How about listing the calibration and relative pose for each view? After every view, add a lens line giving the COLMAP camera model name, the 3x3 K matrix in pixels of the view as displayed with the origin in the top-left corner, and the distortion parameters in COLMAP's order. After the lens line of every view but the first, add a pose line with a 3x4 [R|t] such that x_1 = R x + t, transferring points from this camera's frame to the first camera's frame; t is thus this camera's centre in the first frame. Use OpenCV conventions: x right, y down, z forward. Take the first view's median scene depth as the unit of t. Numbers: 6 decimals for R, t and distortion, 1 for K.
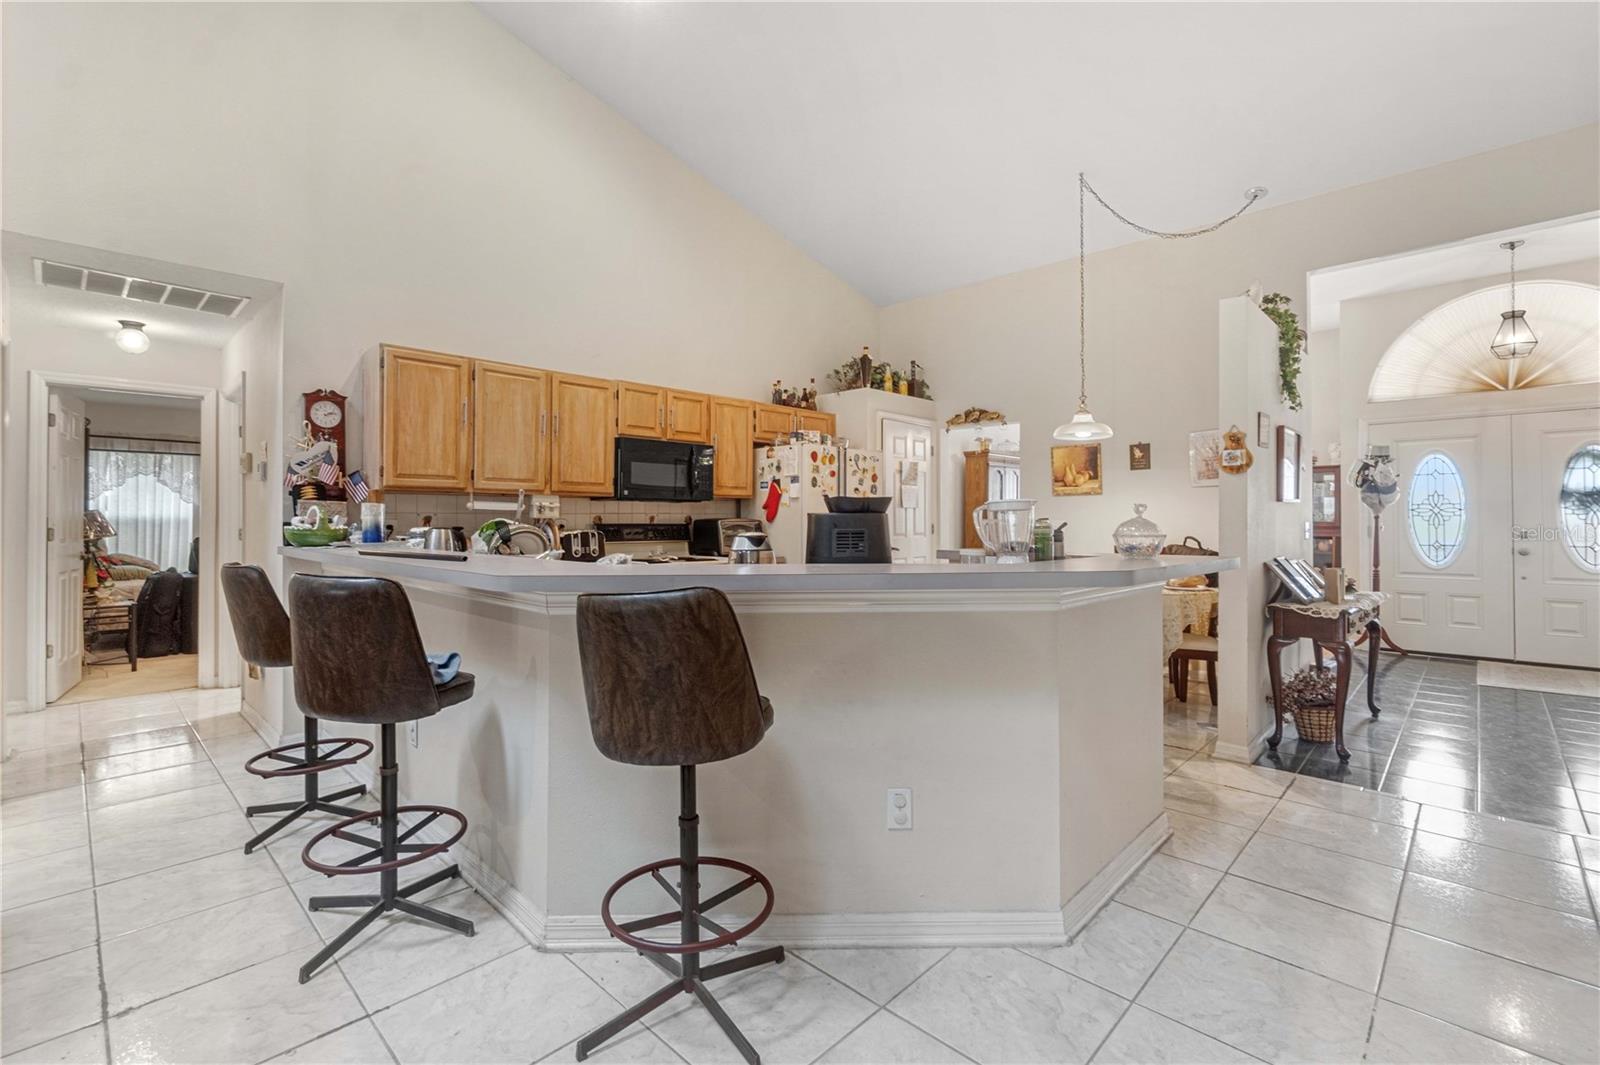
lens RADIAL K [[713.1, 0, 800.5], [0, 713.1, 516.9], [0, 0, 1]] dist [-0.009237, 0.001519]
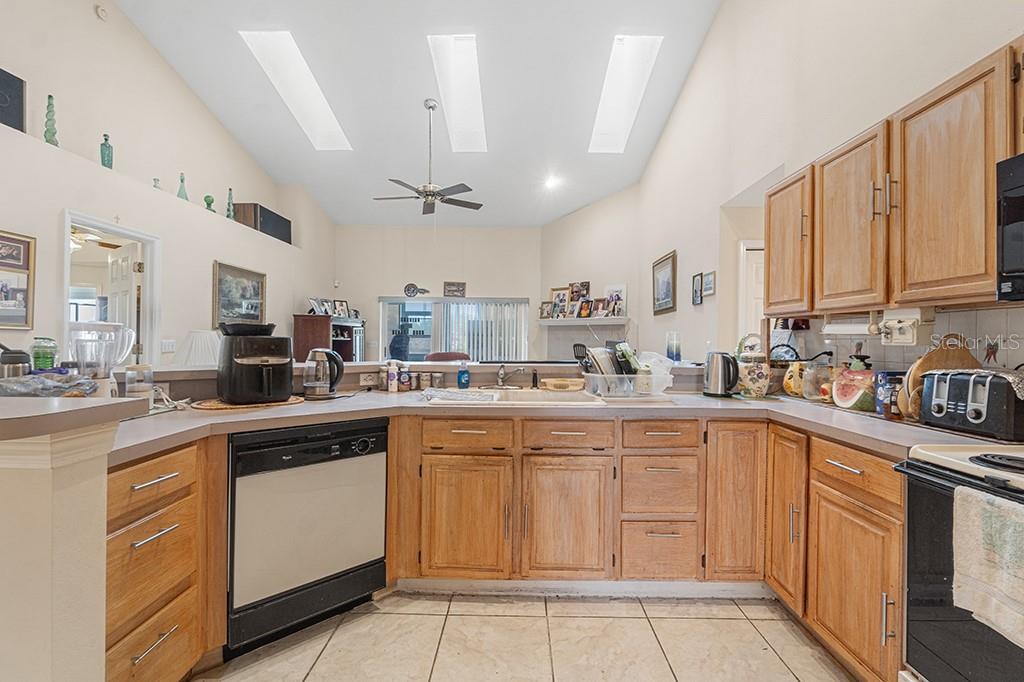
lens RADIAL K [[456.4, 0, 517.0], [0, 456.4, 340.2], [0, 0, 1]] dist [-0.009237, 0.001519]
pose [[-0.722469, -0.006158, -0.691376, 0.136416], [-0.005869, 0.999979, -0.002774, 0.000186], [0.691378, 0.002054, -0.722490, 0.860623]]
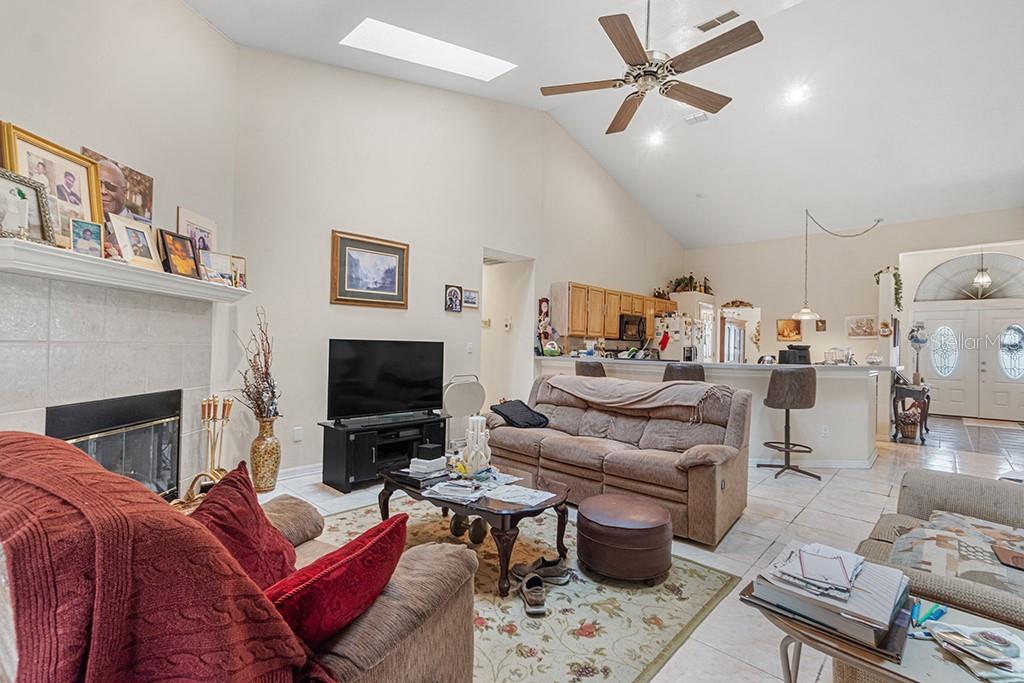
lens RADIAL K [[456.4, 0, 511.7], [0, 456.4, 341.6], [0, 0, 1]] dist [-0.009237, 0.001519]
pose [[0.999740, 0.022473, 0.003759, -0.552283], [-0.022453, 0.999734, -0.005360, -0.001512], [-0.003879, 0.005274, 0.999979, -0.495073]]
